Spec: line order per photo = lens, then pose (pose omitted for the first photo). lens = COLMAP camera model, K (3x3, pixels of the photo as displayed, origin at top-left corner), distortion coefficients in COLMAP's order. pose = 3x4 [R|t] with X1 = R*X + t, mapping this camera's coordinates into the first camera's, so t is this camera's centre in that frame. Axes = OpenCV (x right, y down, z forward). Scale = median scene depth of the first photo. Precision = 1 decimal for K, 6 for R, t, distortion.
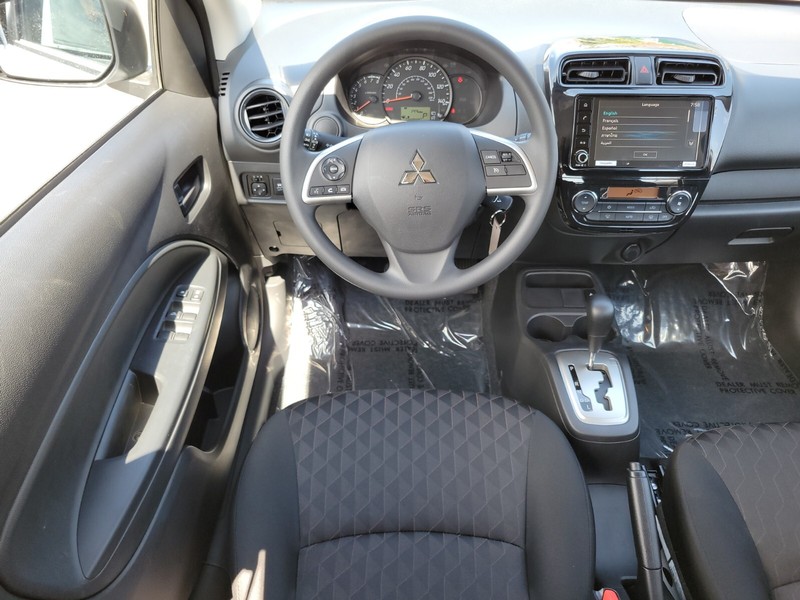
lens RADIAL K [[603.7, 0, 397.8], [0, 603.7, 296.4], [0, 0, 1]] dist [0.044153, -0.026091]
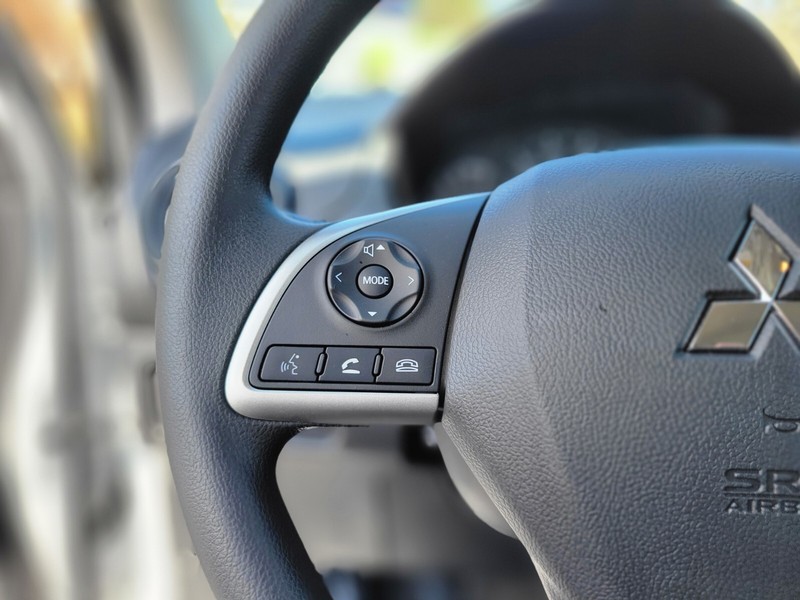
lens RADIAL K [[607.5, 0, 400.0], [0, 607.5, 300.0], [0, 0, 1]] dist [-0.003537, 0.002828]
pose [[0.995087, 0.054368, -0.082742, -0.065280], [-0.081683, 0.923085, -0.375821, -0.098076], [0.055945, 0.380733, 0.922991, 0.676213]]
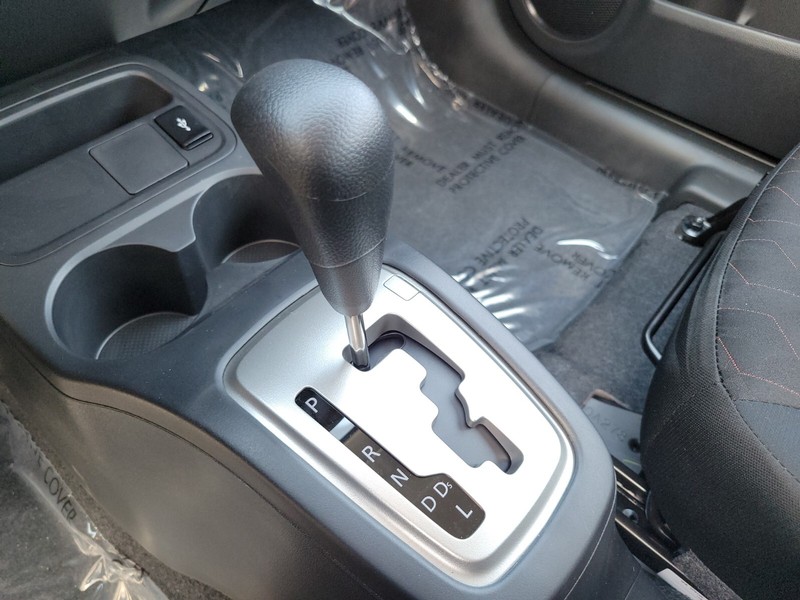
lens RADIAL K [[607.5, 0, 400.0], [0, 607.5, 300.0], [0, 0, 1]] dist [-0.003537, 0.002828]
pose [[0.651649, -0.570266, 0.500150, 0.236508], [0.425839, 0.820703, 0.380929, 0.001993], [-0.627705, -0.035249, 0.777652, 0.884975]]
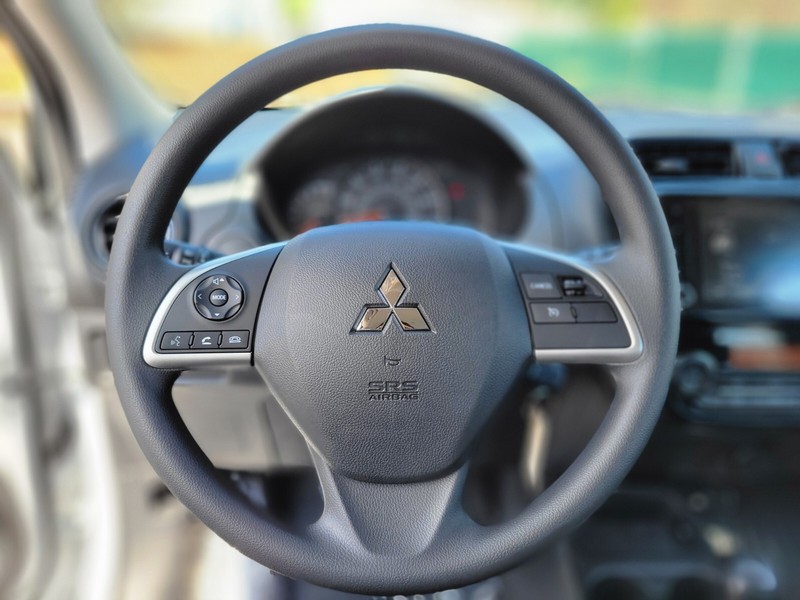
lens RADIAL K [[588.3, 0, 387.4], [0, 588.3, 297.5], [0, 0, 1]] dist [0.007100, -0.000072]
pose [[0.999060, 0.037995, 0.020869, 0.016757], [-0.029896, 0.952518, -0.303011, -0.062582], [-0.031391, 0.302102, 0.952759, 0.474871]]
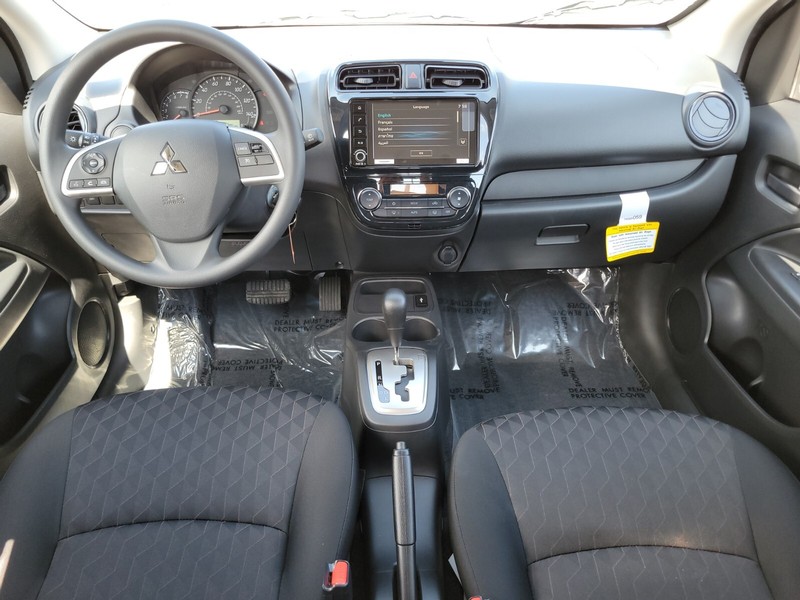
lens RADIAL K [[604.7, 0, 393.0], [0, 604.7, 294.3], [0, 0, 1]] dist [0.035047, -0.008796]
pose [[0.999613, -0.027263, 0.005482, 0.348905], [0.027674, 0.994637, -0.099651, 0.117697], [-0.002735, 0.099764, 0.995007, -0.027981]]
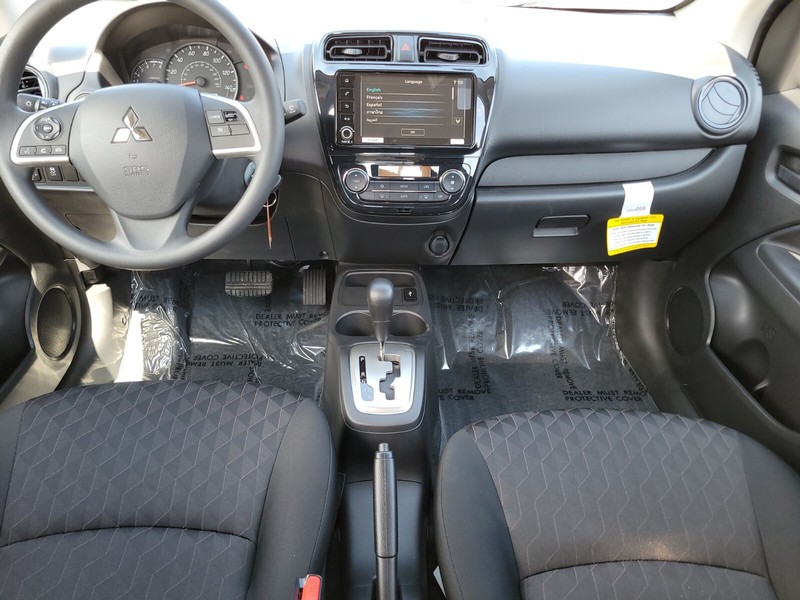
lens RADIAL K [[603.7, 0, 397.8], [0, 603.7, 296.4], [0, 0, 1]] dist [0.044153, -0.026091]
pose [[0.999557, -0.007192, 0.028888, 0.356421], [0.010090, 0.994788, -0.101466, 0.132053], [-0.028007, 0.101712, 0.994420, 0.055158]]
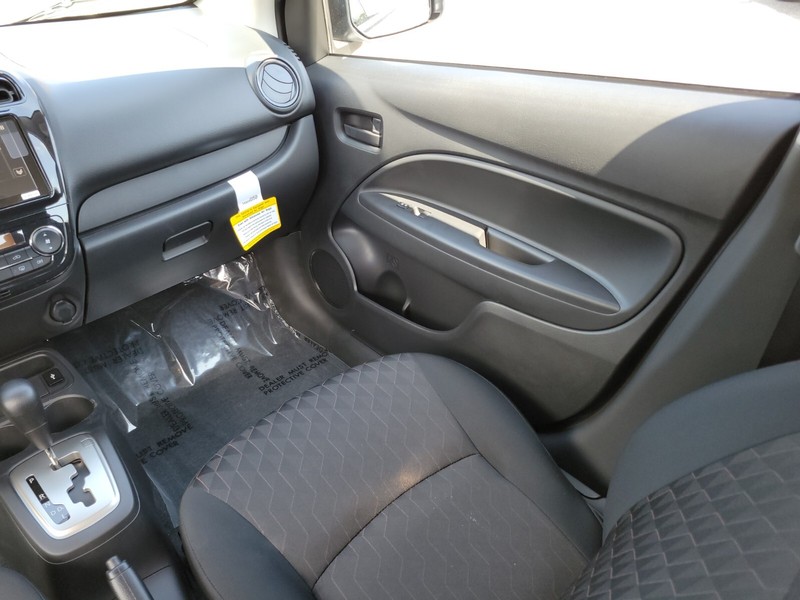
lens RADIAL K [[603.7, 0, 397.8], [0, 603.7, 296.4], [0, 0, 1]] dist [0.044153, -0.026091]
pose [[0.738934, -0.408120, 0.536110, 0.348881], [0.451321, 0.890608, 0.055918, 0.086720], [-0.500285, 0.200638, 0.842294, 0.075572]]
